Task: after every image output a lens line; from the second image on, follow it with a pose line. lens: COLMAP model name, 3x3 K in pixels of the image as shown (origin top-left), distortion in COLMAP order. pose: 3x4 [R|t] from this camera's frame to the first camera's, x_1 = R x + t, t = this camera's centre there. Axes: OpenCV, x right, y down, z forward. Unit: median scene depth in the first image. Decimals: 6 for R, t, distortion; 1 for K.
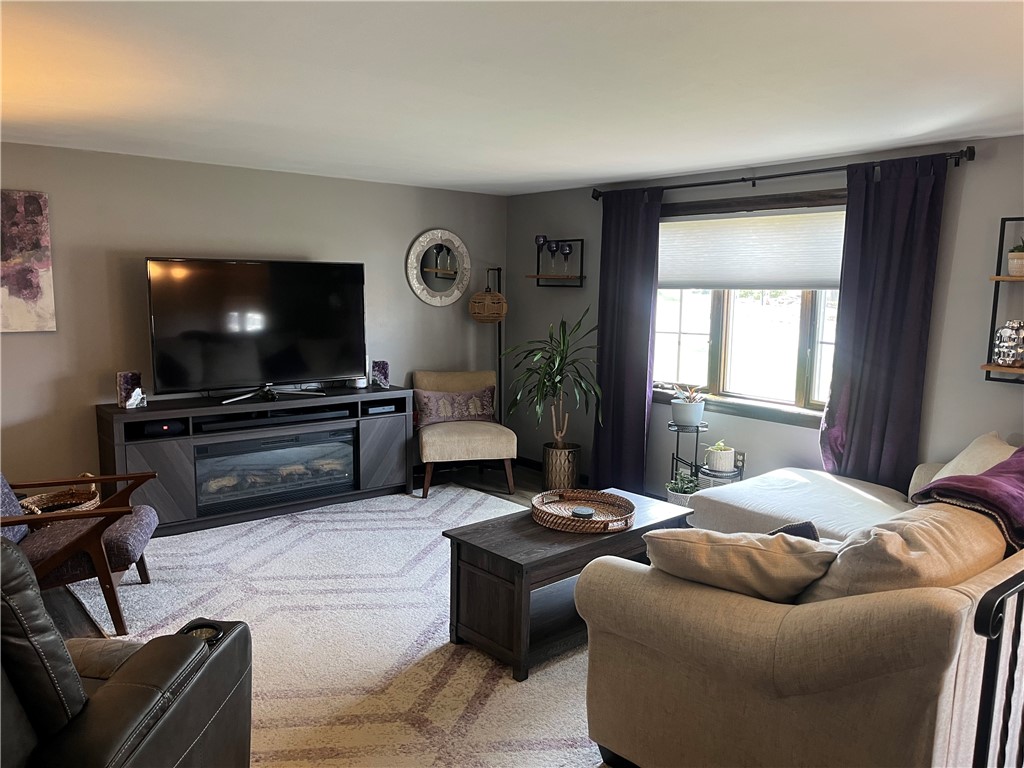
lens RADIAL K [[770.6, 0, 512.0], [0, 770.6, 384.0], [0, 0, 1]] dist [0.063127, -0.075990]
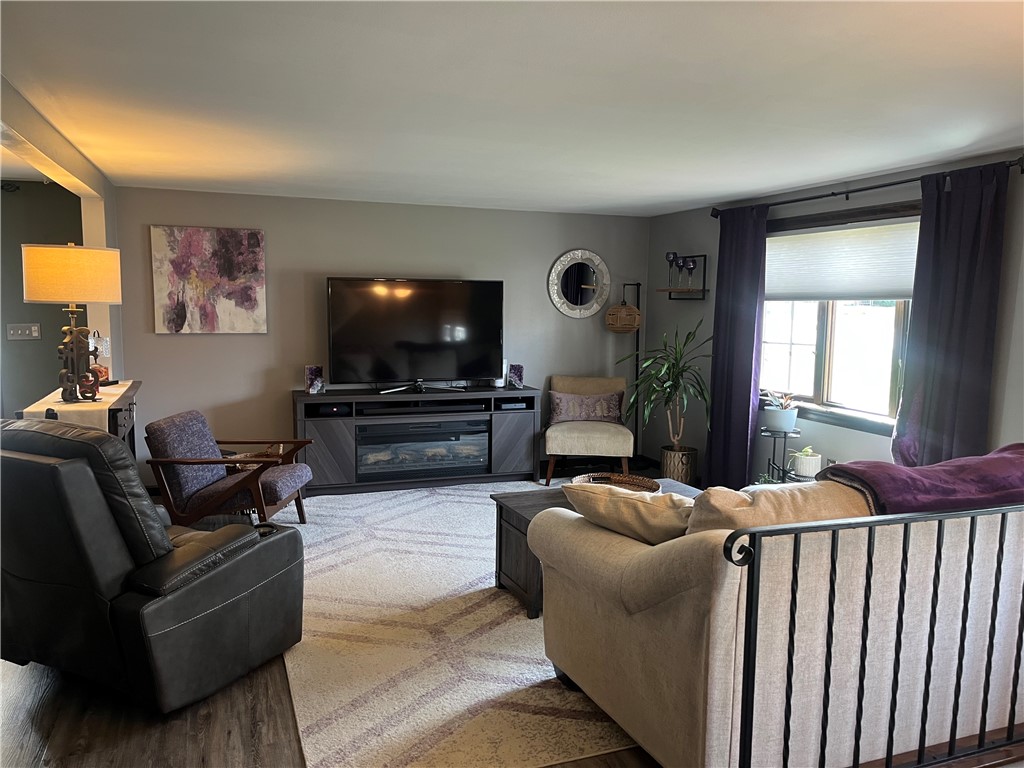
lens RADIAL K [[770.6, 0, 512.0], [0, 770.6, 384.0], [0, 0, 1]] dist [0.063127, -0.075990]
pose [[0.944770, 0.032009, -0.326169, 0.223778], [-0.040702, 0.998974, -0.019859, 0.025365], [0.325198, 0.032038, 0.945103, -0.101910]]
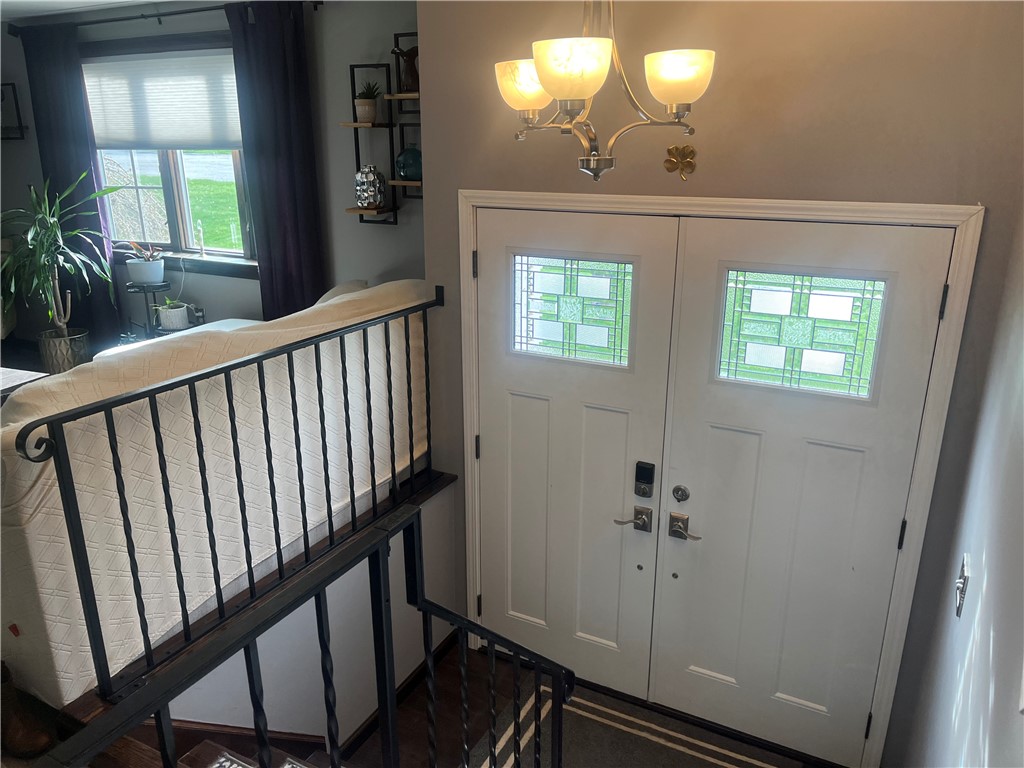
lens RADIAL K [[733.7, 0, 512.0], [0, 733.7, 384.0], [0, 0, 1]] dist [0.019218, -0.001867]
pose [[0.919444, -0.132949, 0.370064, 0.296860], [0.061656, 0.978212, 0.198243, 0.019176], [-0.388358, -0.159456, 0.907608, -0.044643]]
